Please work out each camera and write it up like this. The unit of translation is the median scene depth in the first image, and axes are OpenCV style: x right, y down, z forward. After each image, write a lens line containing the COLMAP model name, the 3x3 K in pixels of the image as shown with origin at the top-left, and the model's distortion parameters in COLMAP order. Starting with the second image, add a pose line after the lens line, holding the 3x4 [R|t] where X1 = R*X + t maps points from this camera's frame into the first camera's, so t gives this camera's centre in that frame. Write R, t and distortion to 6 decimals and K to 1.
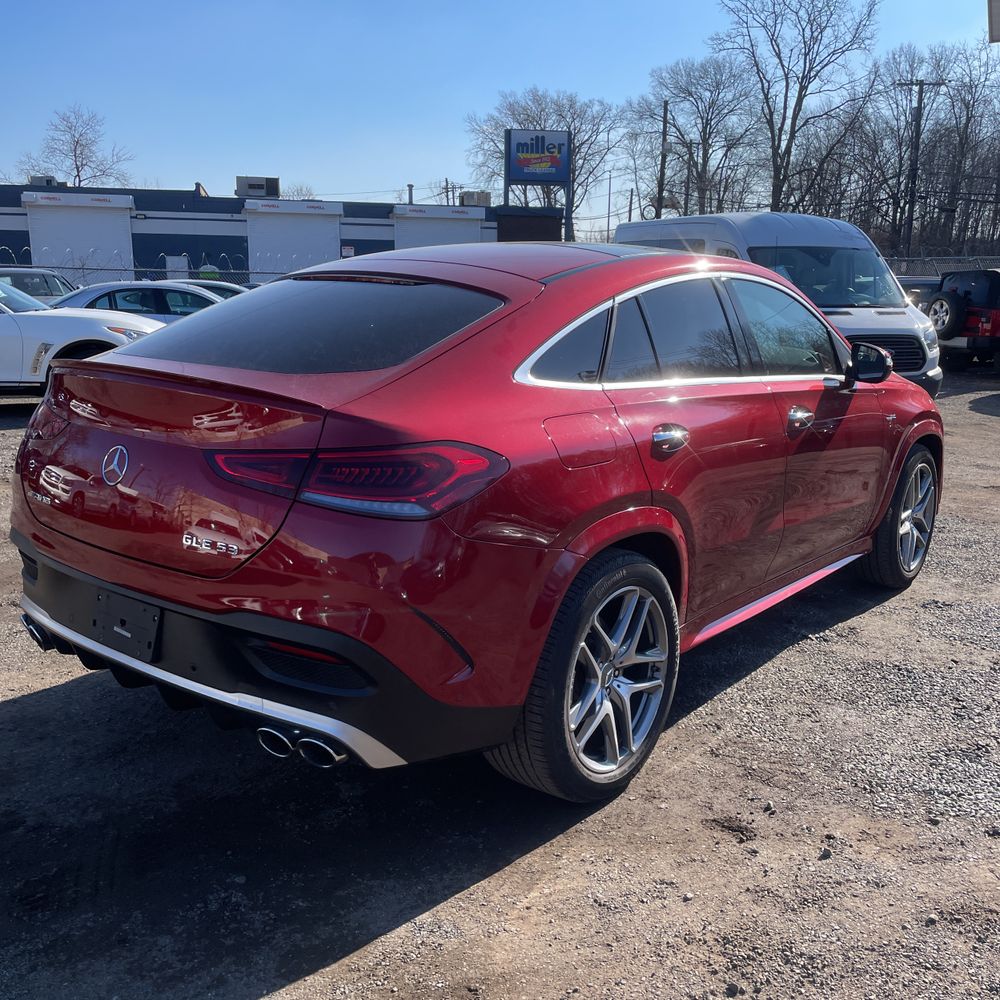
lens RADIAL K [[993.7, 0, 490.7], [0, 993.7, 503.7], [0, 0, 1]] dist [0.096132, -0.122705]
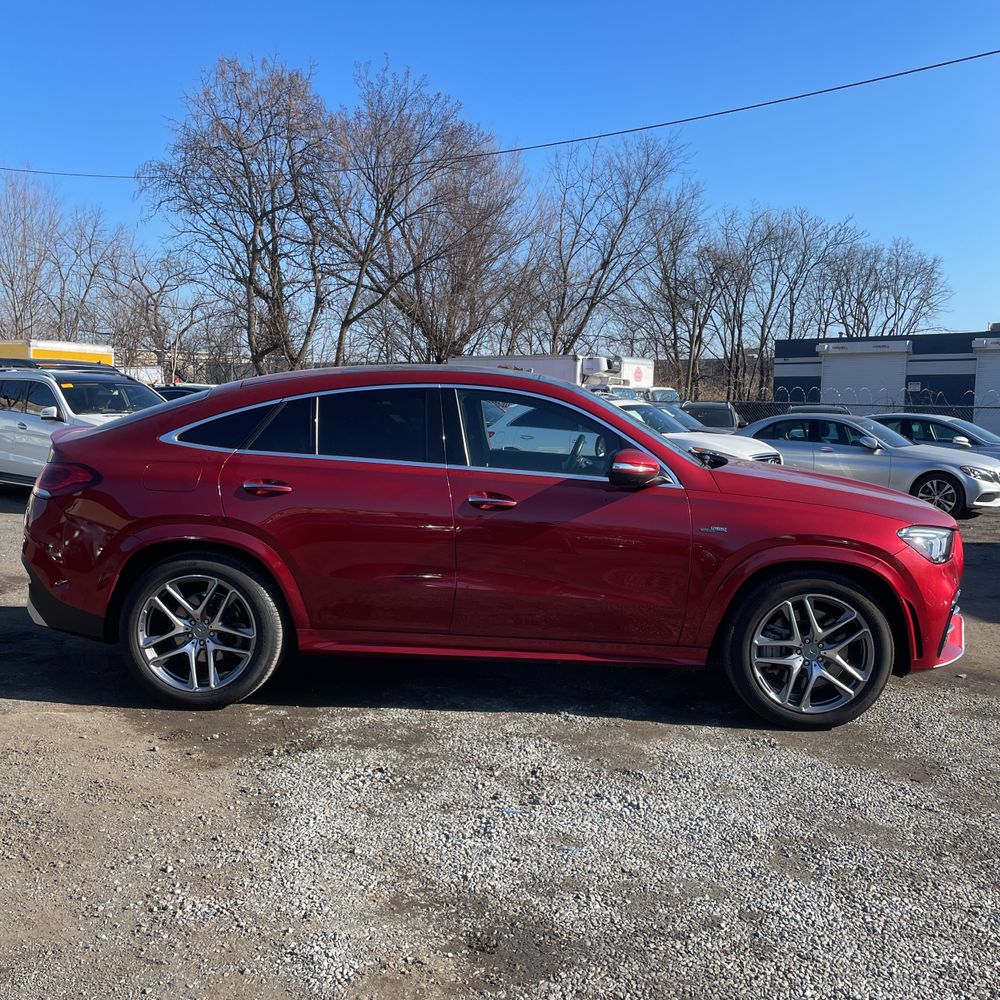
lens RADIAL K [[976.9, 0, 500.0], [0, 976.9, 500.0], [0, 0, 1]] dist [0.064317, -0.018591]
pose [[0.594873, 0.075985, -0.800220, 0.108072], [-0.187100, 0.981267, -0.045911, -0.003189], [0.781742, 0.177032, 0.597946, 0.027158]]
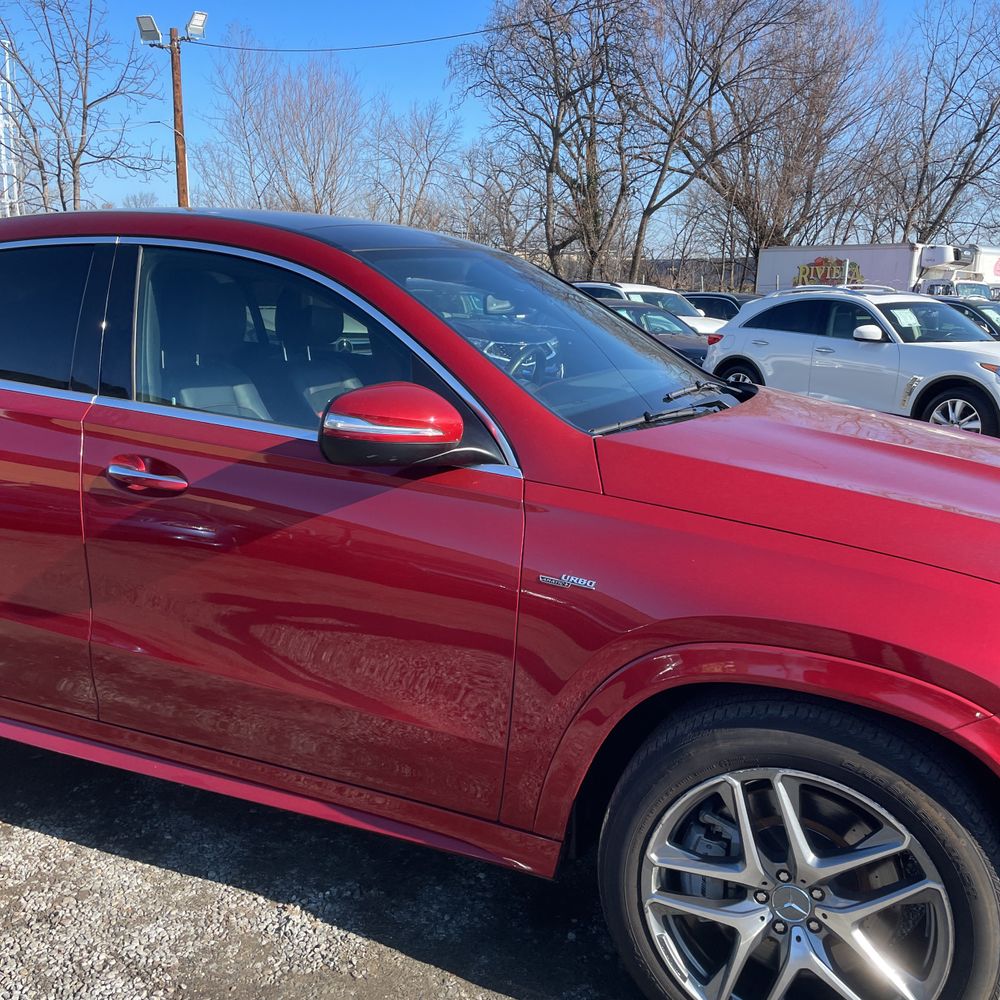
lens RADIAL K [[990.9, 0, 502.0], [0, 990.9, 493.5], [0, 0, 1]] dist [0.079401, -0.100254]
pose [[0.300153, 0.183049, -0.936163, 0.080061], [-0.235365, 0.965283, 0.113280, -0.016586], [0.924398, 0.186339, 0.332816, 0.086299]]
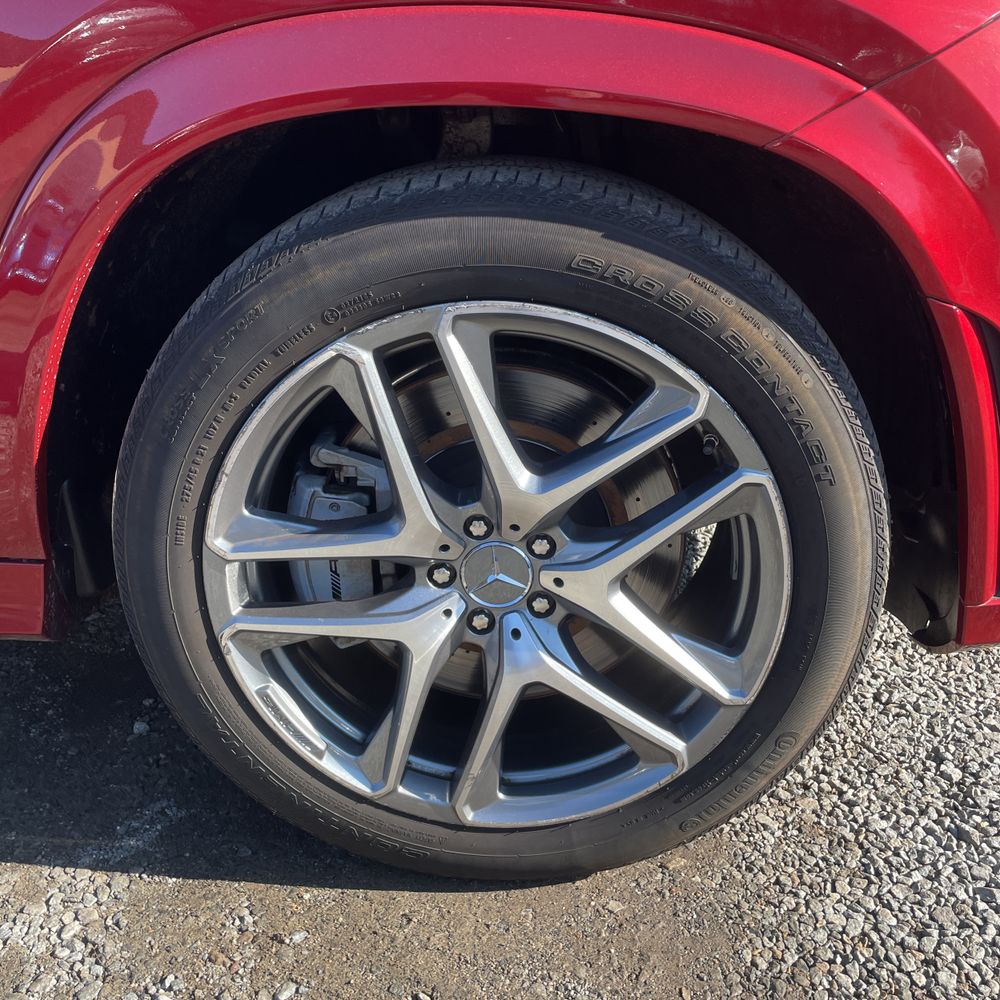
lens RADIAL K [[993.7, 0, 490.7], [0, 993.7, 503.7], [0, 0, 1]] dist [0.096132, -0.122705]
pose [[0.598606, 0.307287, -0.739760, 0.063555], [-0.158783, 0.950689, 0.266418, -0.005701], [0.785149, -0.042018, 0.617880, 0.100727]]
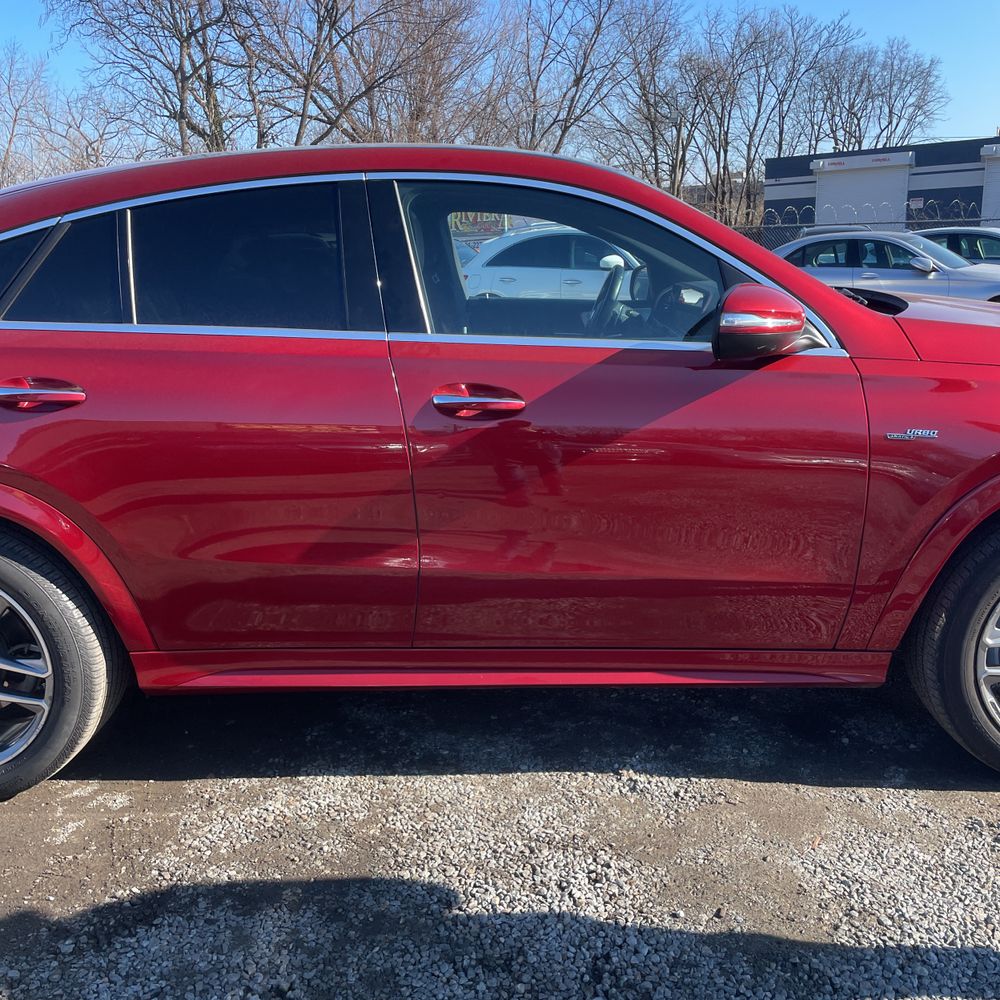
lens RADIAL K [[993.7, 0, 490.7], [0, 993.7, 503.7], [0, 0, 1]] dist [0.096132, -0.122705]
pose [[0.610197, 0.166669, -0.774520, 0.069715], [-0.137732, 0.985051, 0.103463, -0.007693], [0.780186, 0.043543, 0.624030, 0.054131]]
